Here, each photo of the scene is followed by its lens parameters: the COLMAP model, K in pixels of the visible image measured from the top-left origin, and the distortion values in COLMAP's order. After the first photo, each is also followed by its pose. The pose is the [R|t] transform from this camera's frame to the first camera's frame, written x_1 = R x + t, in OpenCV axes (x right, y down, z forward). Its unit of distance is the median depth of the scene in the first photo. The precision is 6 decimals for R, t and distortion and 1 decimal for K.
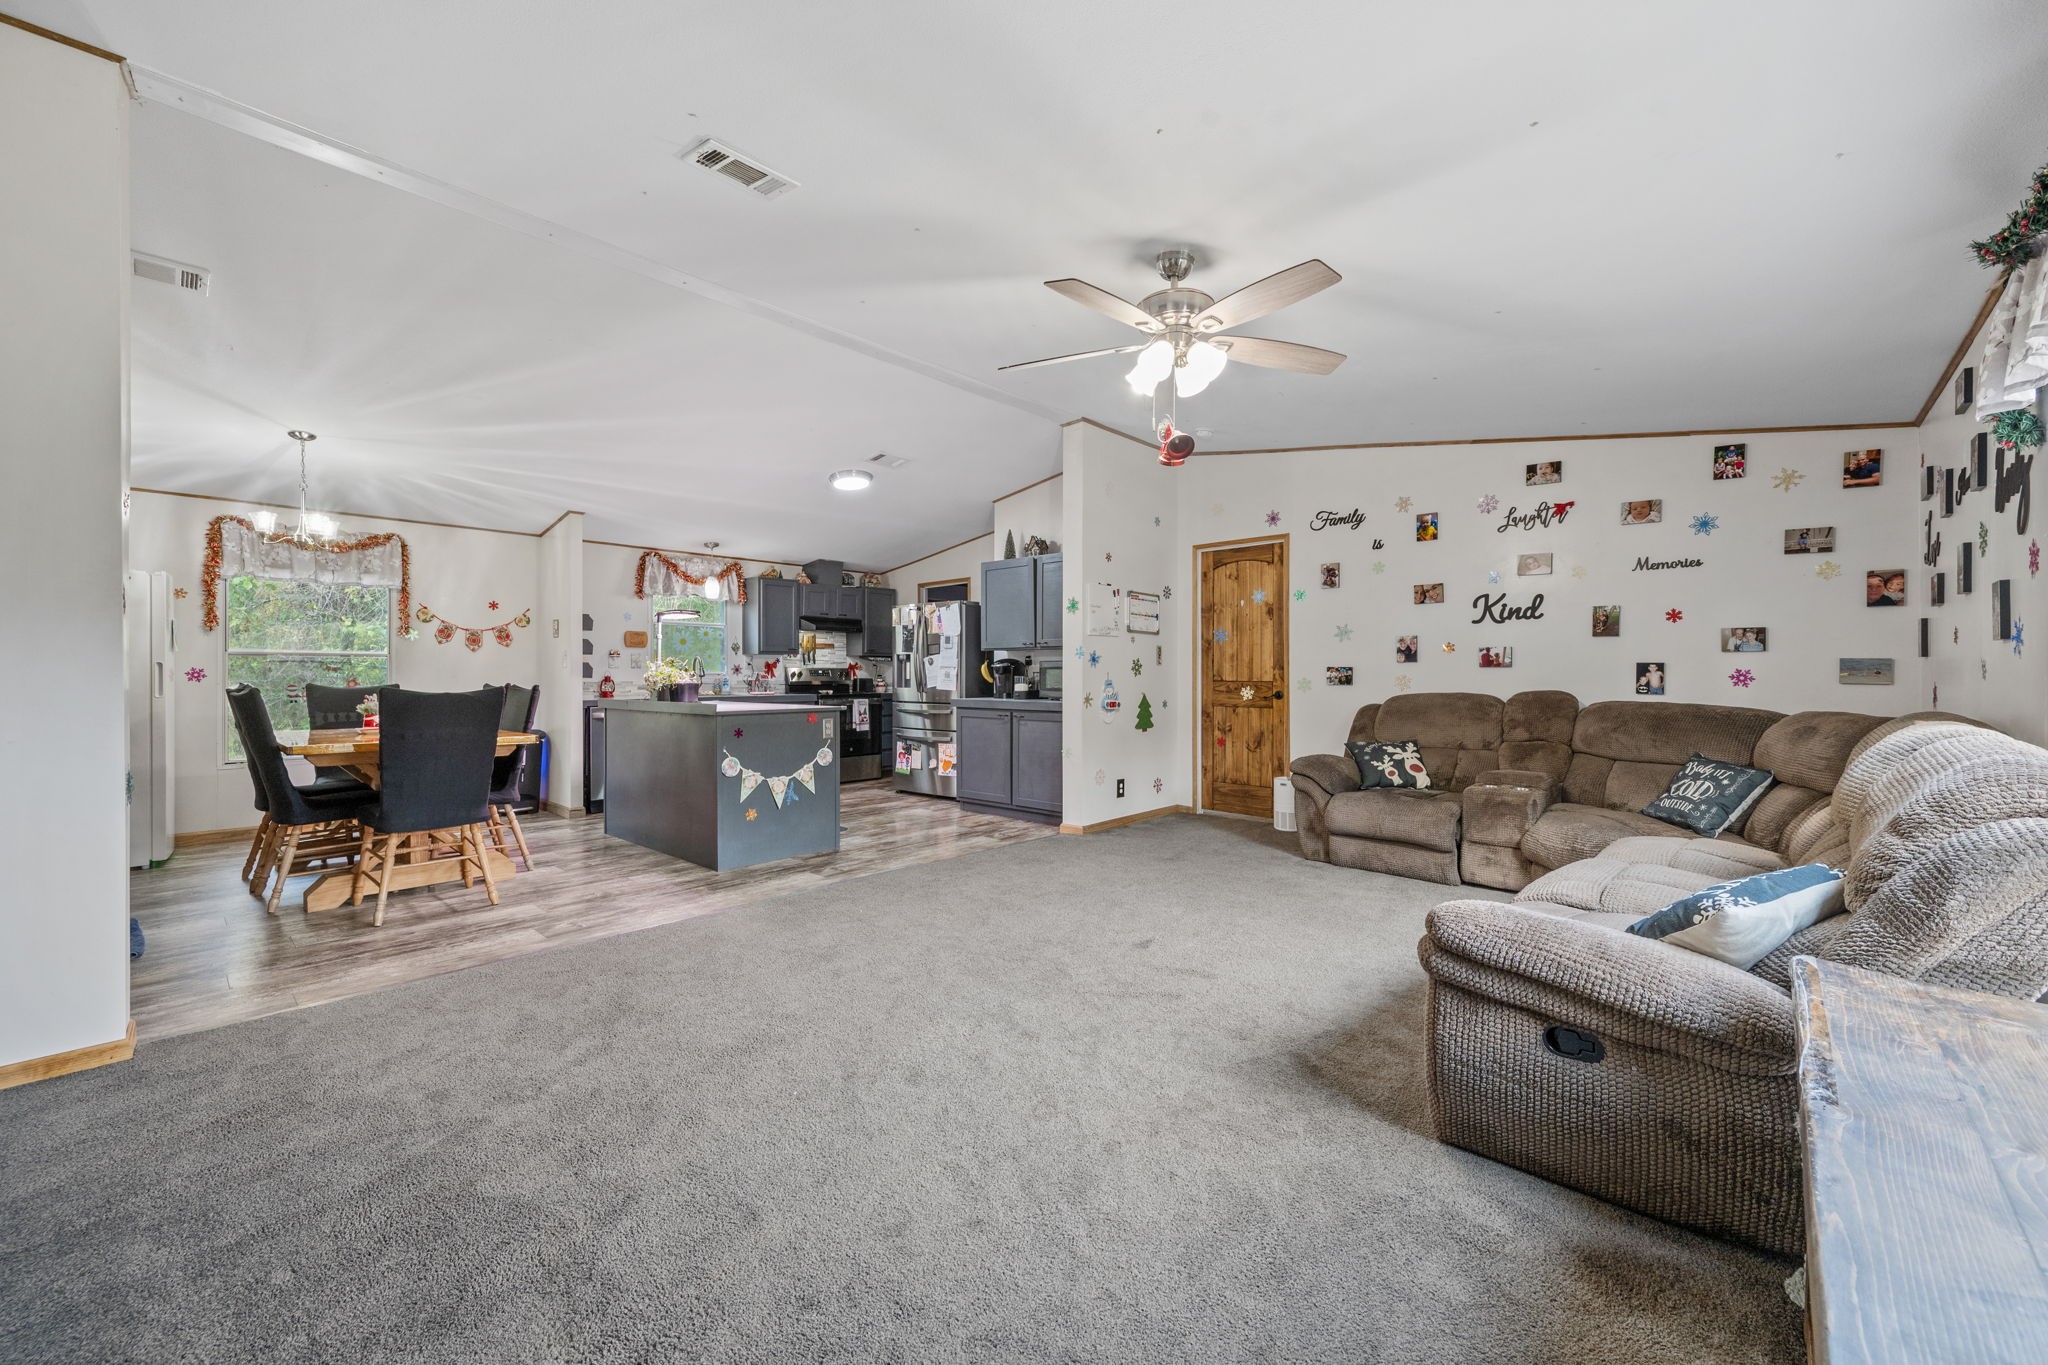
lens RADIAL K [[803.0, 0, 1035.3], [0, 803.0, 675.7], [0, 0, 1]] dist [0.001709, -0.000173]
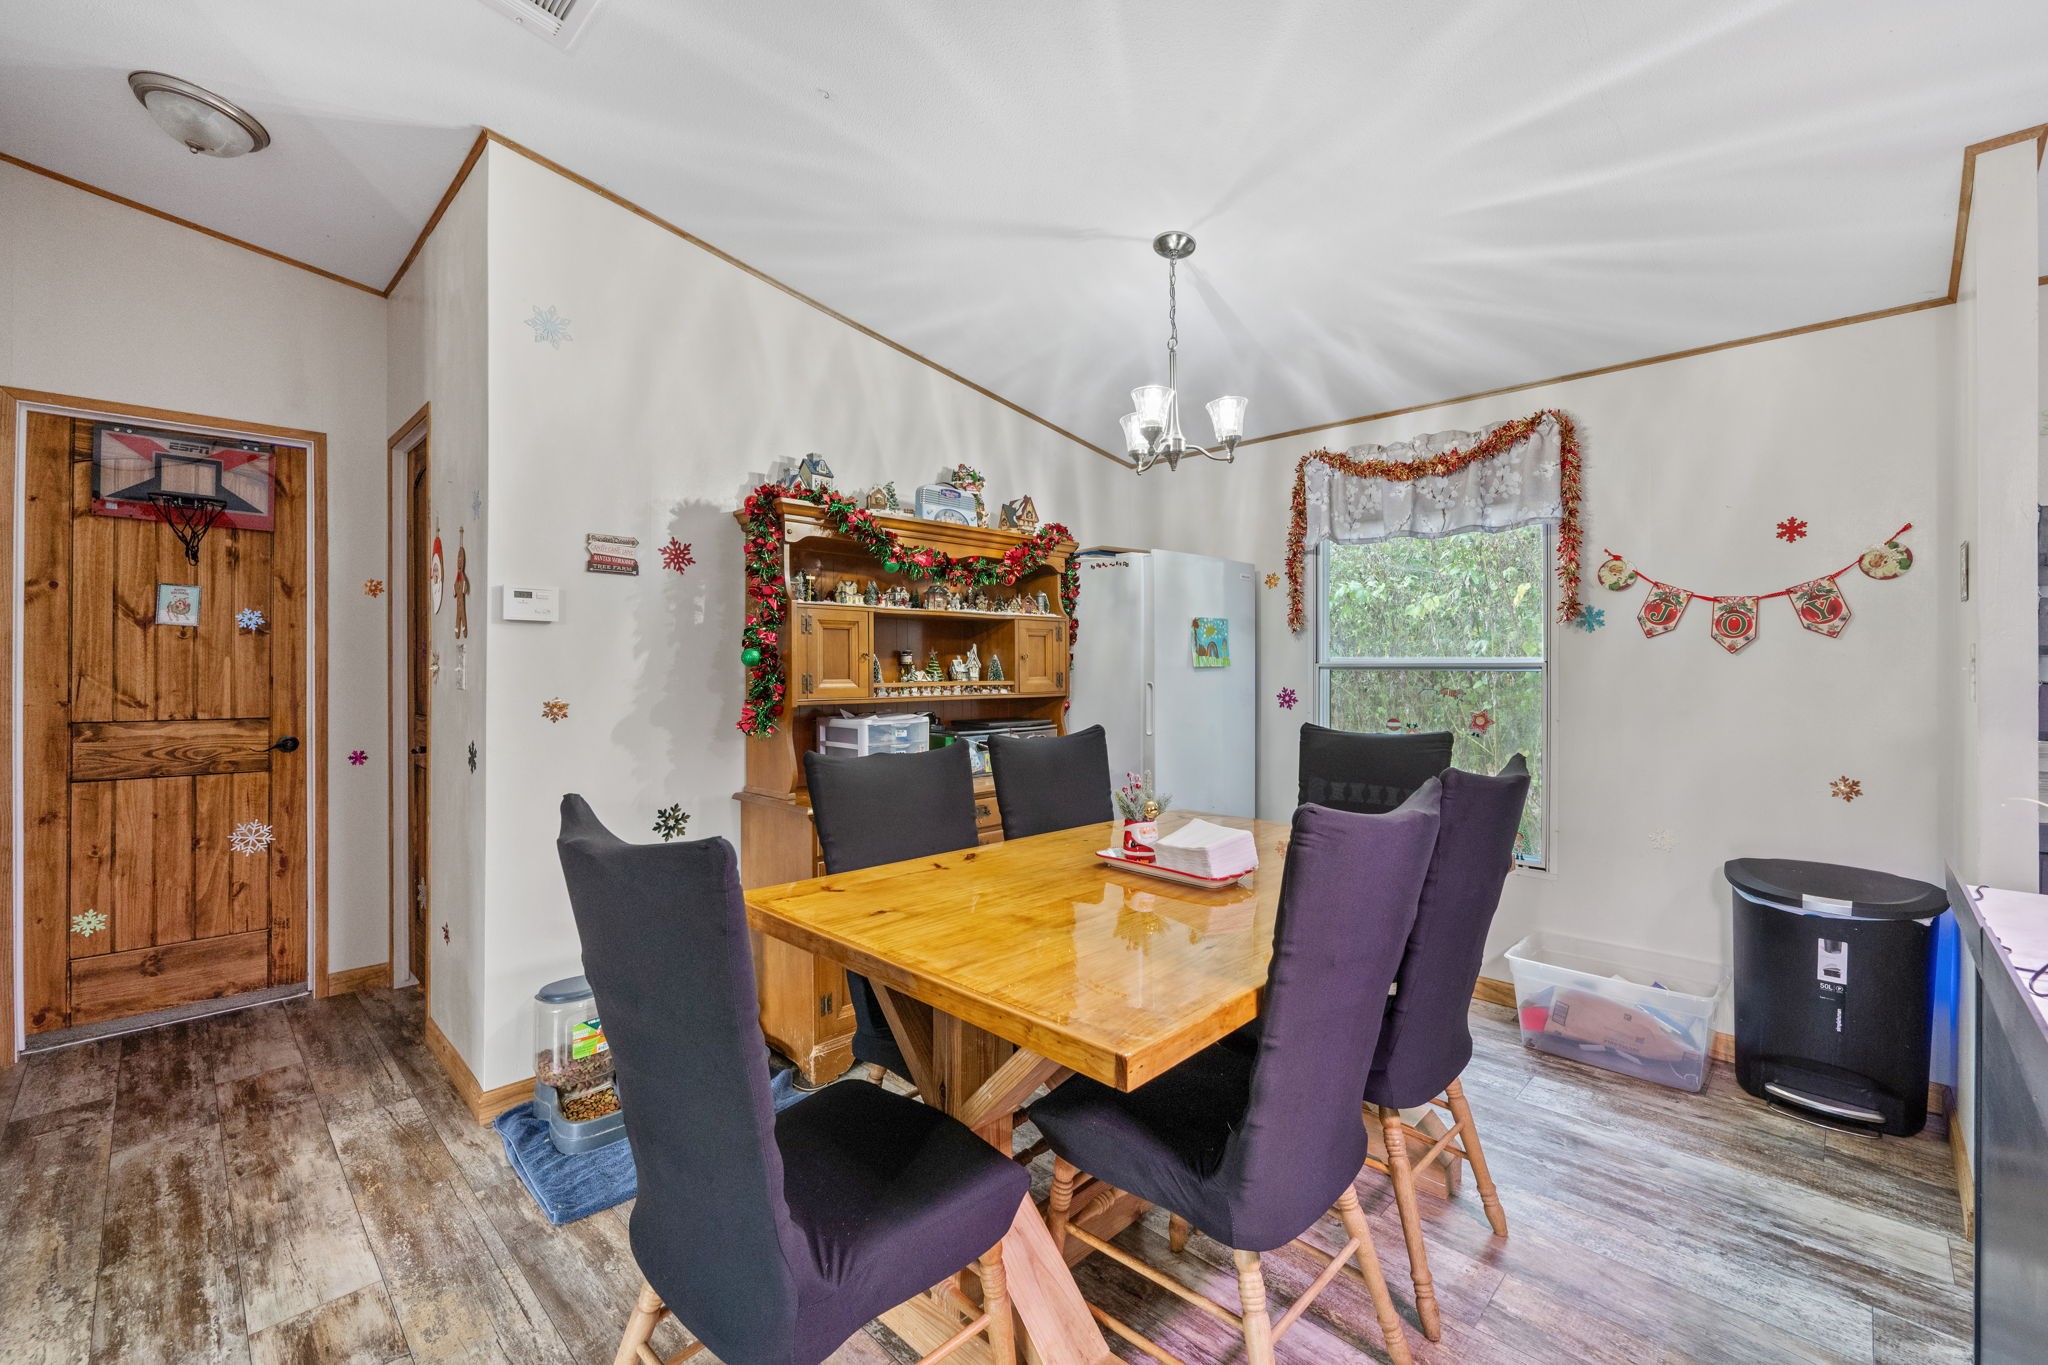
lens RADIAL K [[850.1, 0, 1027.8], [0, 850.1, 669.8], [0, 0, 1]] dist [-0.002707, 0.000489]
pose [[-0.039877, -0.001289, -0.999204, -0.236855], [-0.004214, 0.999990, -0.001122, -0.017595], [0.999196, 0.004166, -0.039882, 0.598022]]
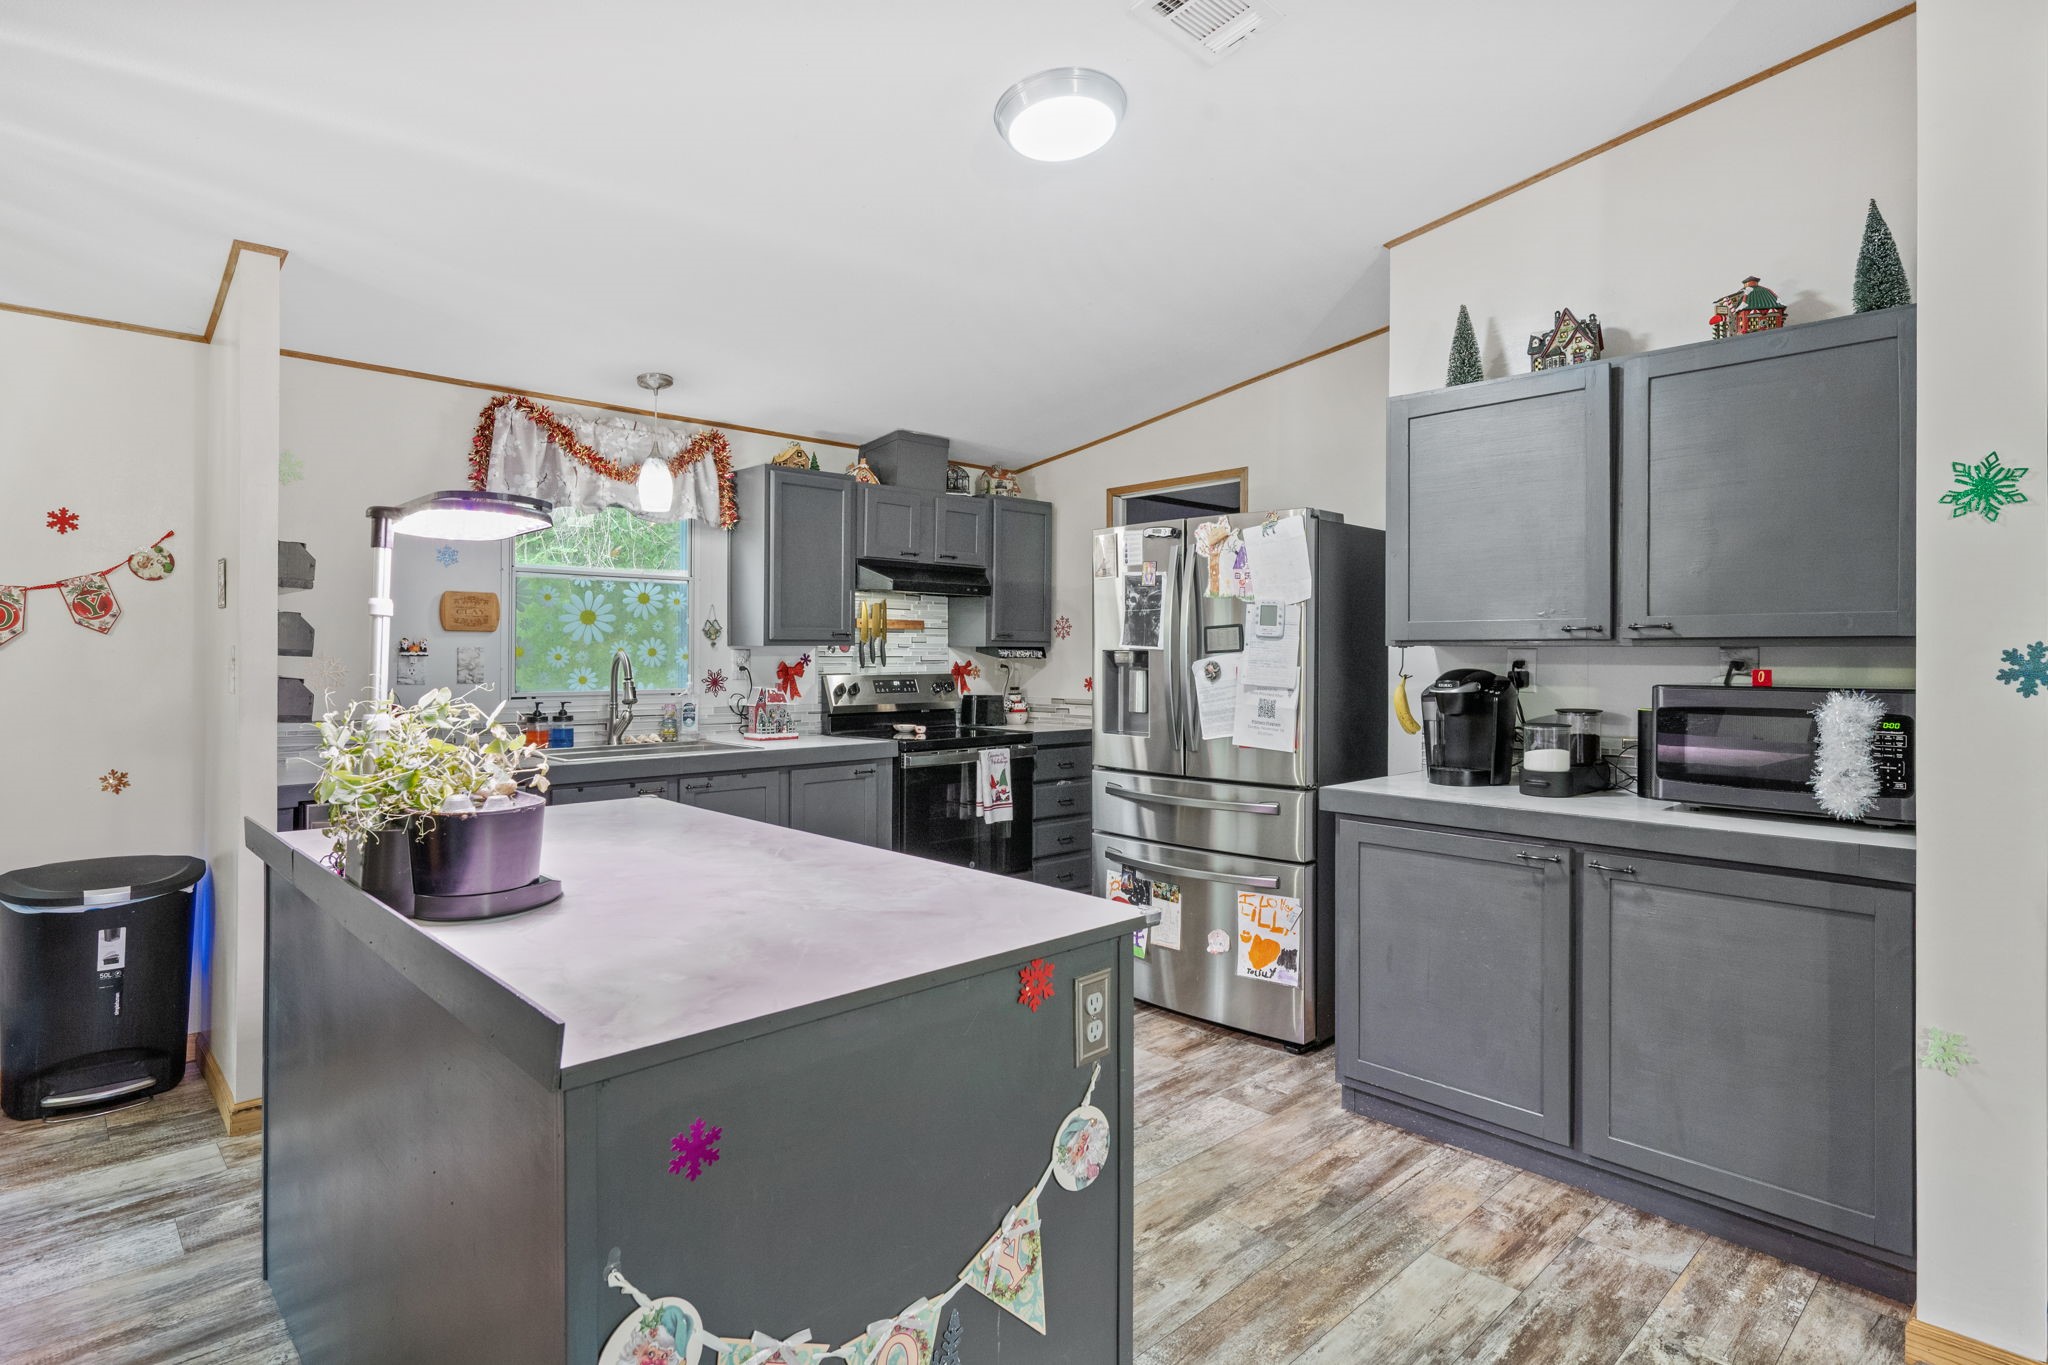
lens RADIAL K [[1061.5, 0, 1037.6], [0, 1061.5, 646.6], [0, 0, 1]] dist [-0.001132, 0.000016]
pose [[0.997746, 0.002550, -0.067055, -0.181072], [-0.003127, 0.999959, -0.008503, -0.024872], [0.067030, 0.008694, 0.997713, 0.499766]]
